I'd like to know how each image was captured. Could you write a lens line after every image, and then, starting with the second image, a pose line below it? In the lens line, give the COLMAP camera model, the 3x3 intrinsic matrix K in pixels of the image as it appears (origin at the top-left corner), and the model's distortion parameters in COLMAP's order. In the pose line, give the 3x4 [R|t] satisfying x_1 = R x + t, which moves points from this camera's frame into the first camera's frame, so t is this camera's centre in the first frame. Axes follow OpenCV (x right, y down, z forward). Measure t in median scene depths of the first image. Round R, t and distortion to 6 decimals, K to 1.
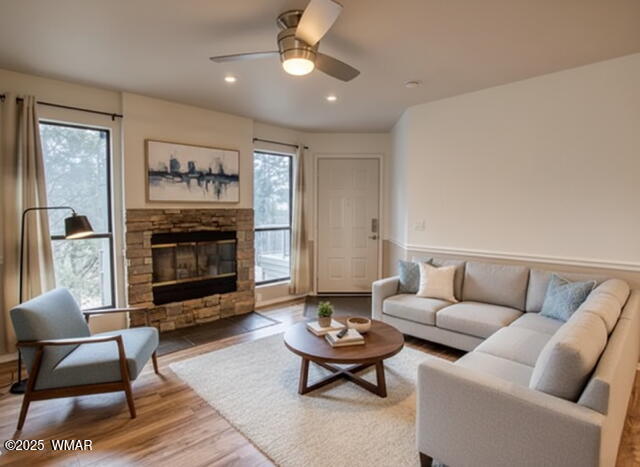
lens RADIAL K [[346.4, 0, 315.2], [0, 346.4, 231.6], [0, 0, 1]] dist [-0.000274, 0.001447]
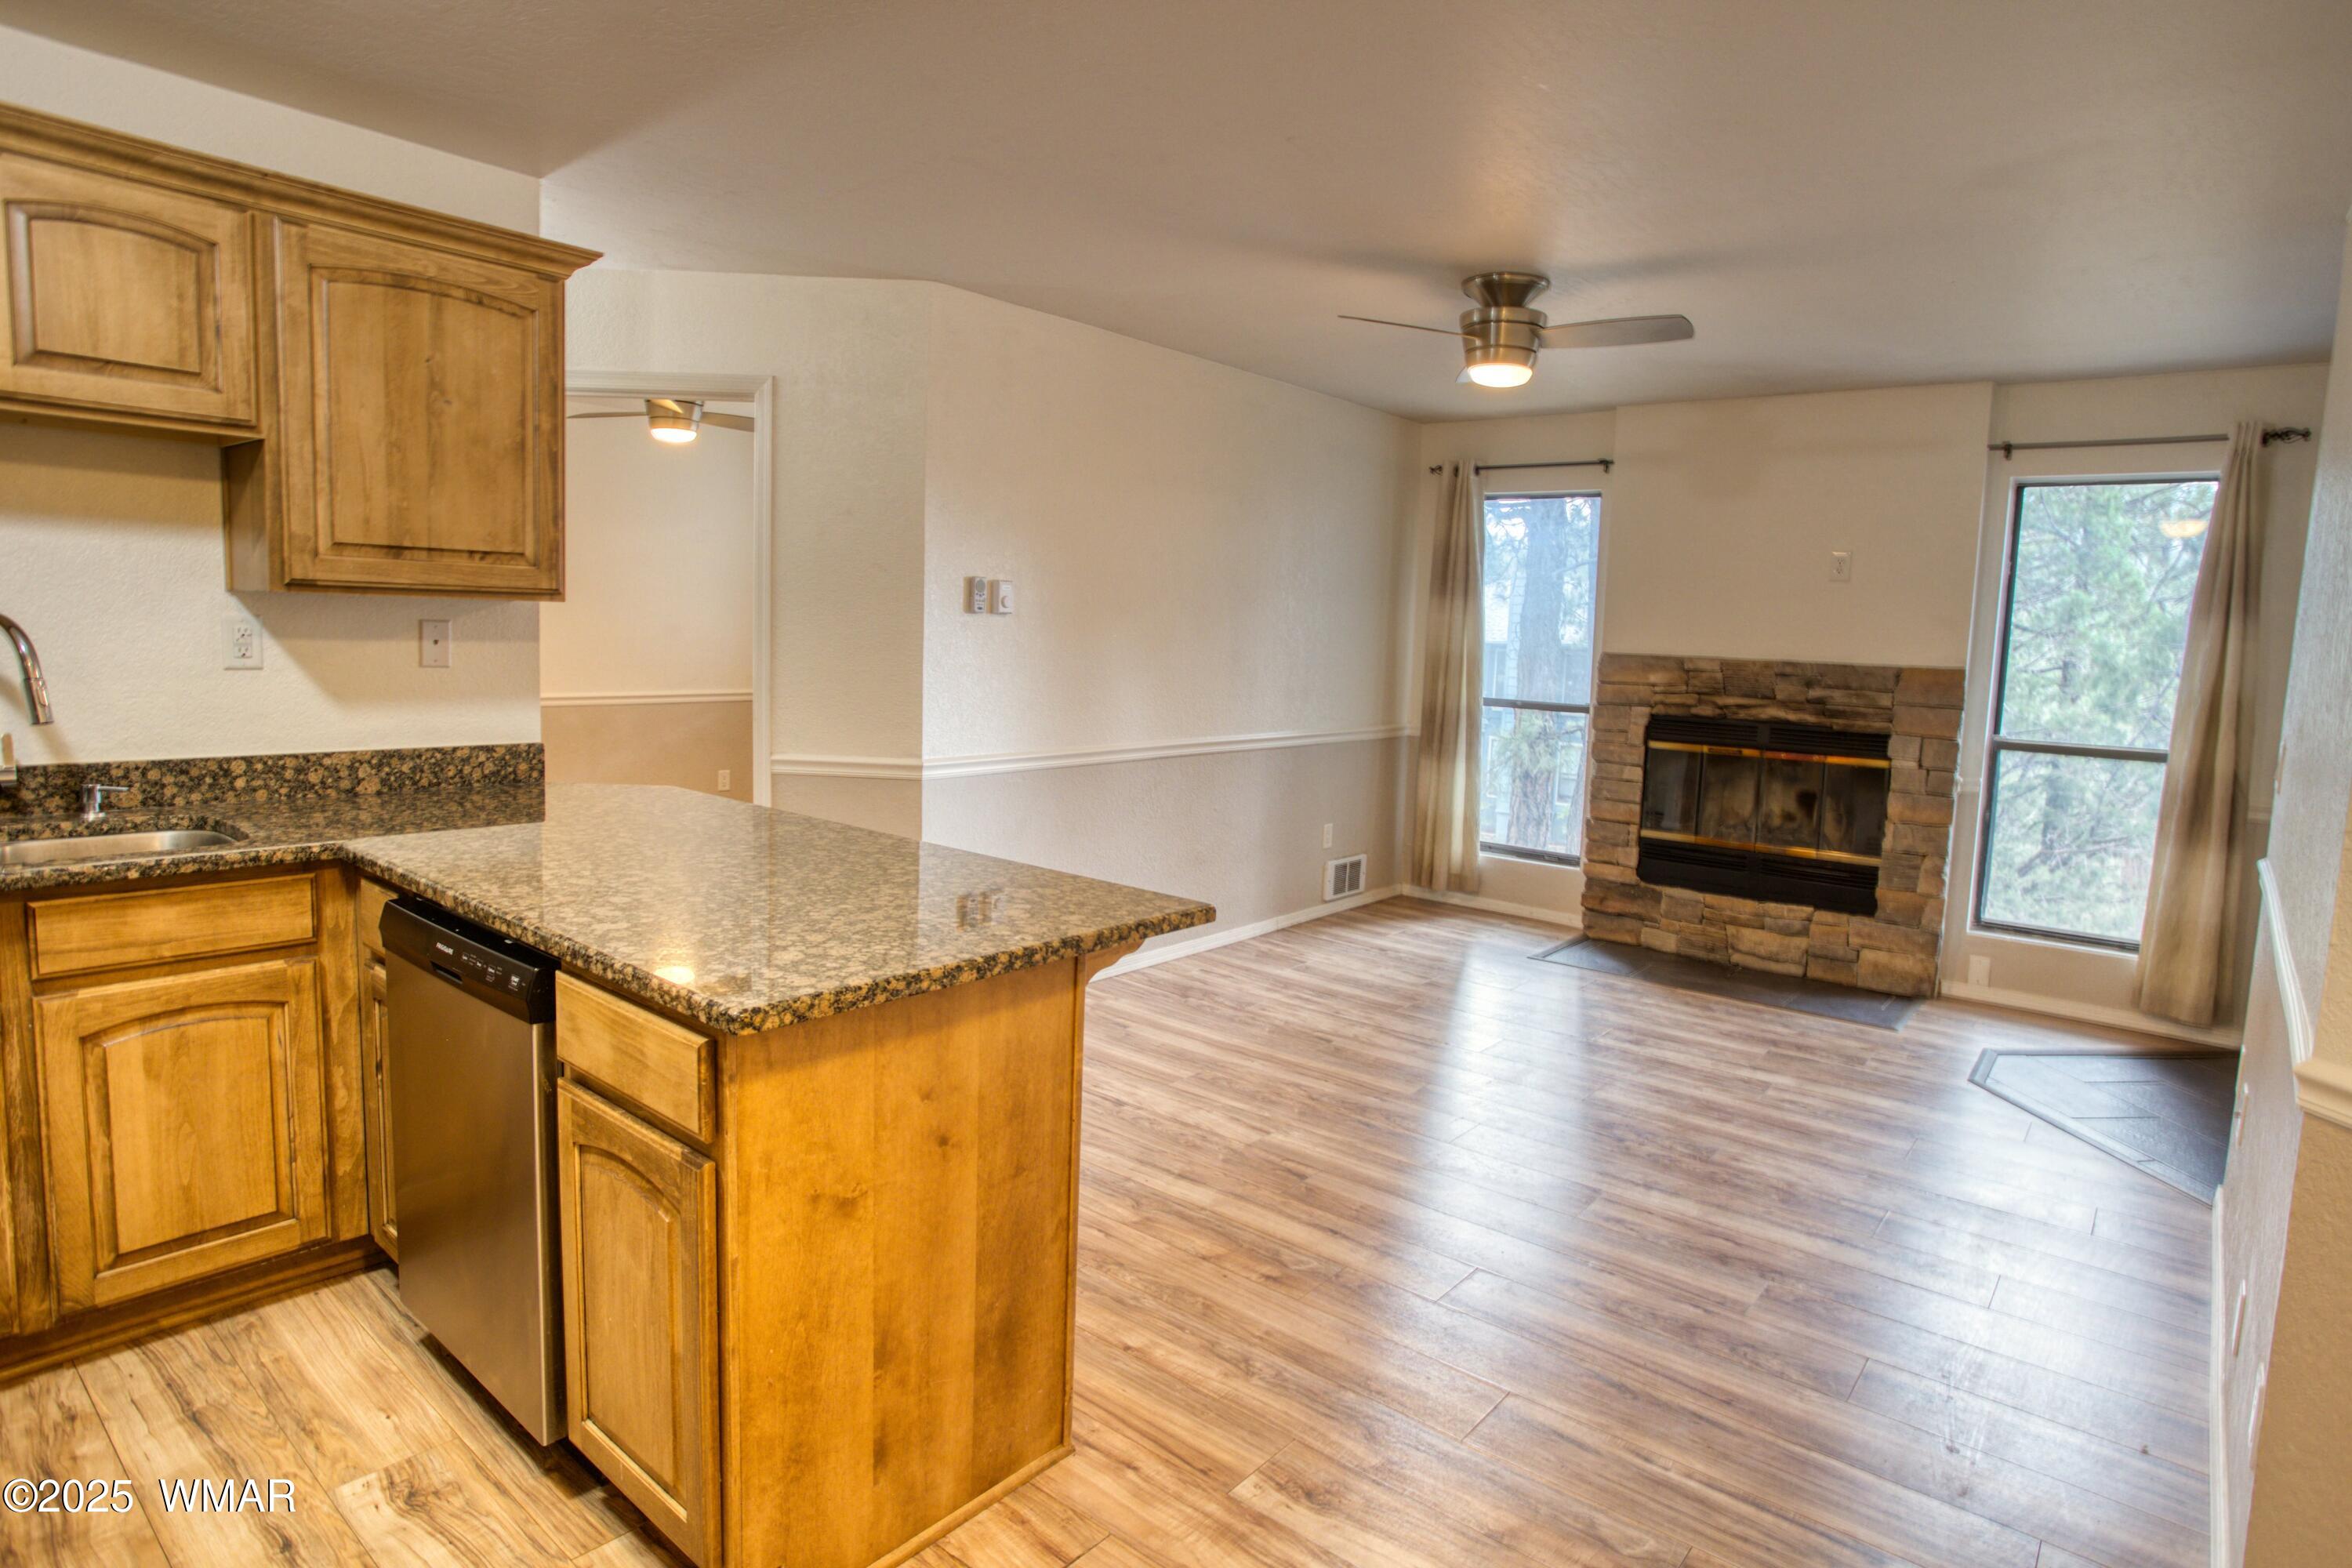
lens RADIAL K [[1282.1, 0, 1174.5], [0, 1282.1, 761.2], [0, 0, 1]] dist [-0.060563, 0.030259]
pose [[0.123360, 0.110354, -0.986207, 1.017051], [-0.100164, 0.990107, 0.098261, -0.031635], [0.987294, 0.086661, 0.133193, 0.200779]]
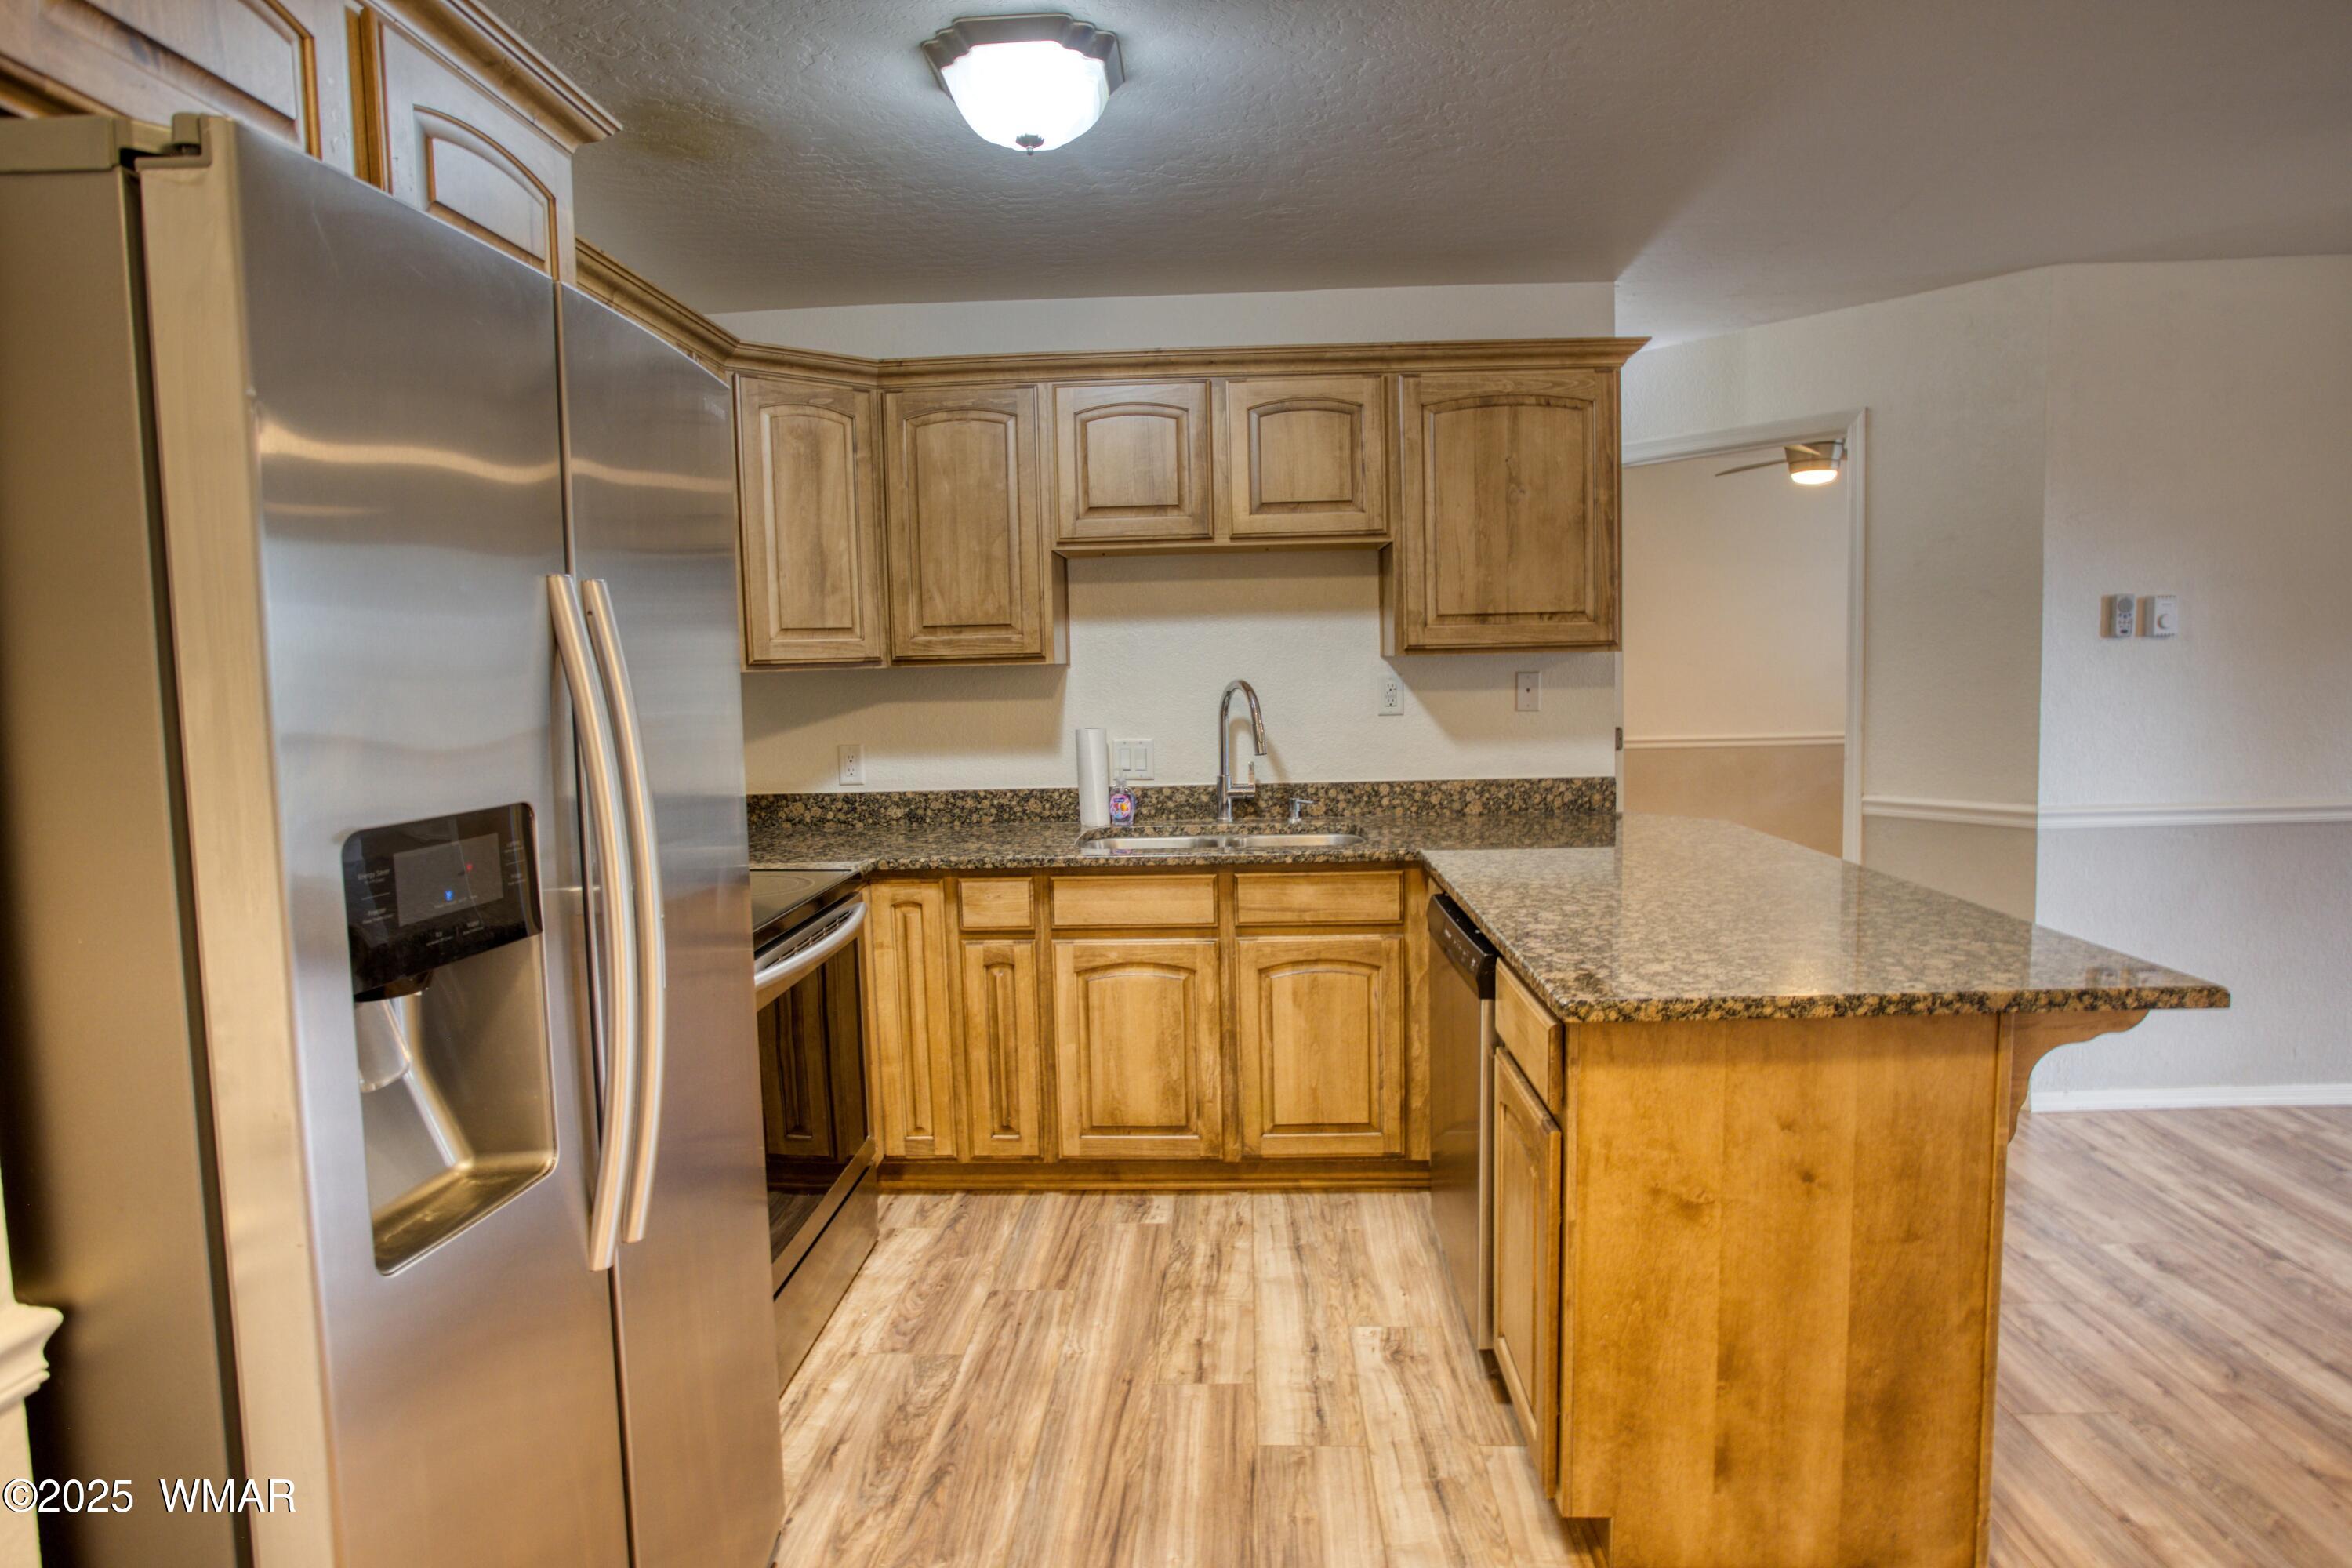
lens RADIAL K [[1282.1, 0, 1187.0], [0, 1282.1, 773.2], [0, 0, 1]] dist [-0.060563, 0.030259]
pose [[-0.709237, 0.078642, -0.700570, 1.031209], [-0.019218, 0.991232, 0.130726, -0.040925], [0.704708, 0.106179, -0.701507, 0.349843]]
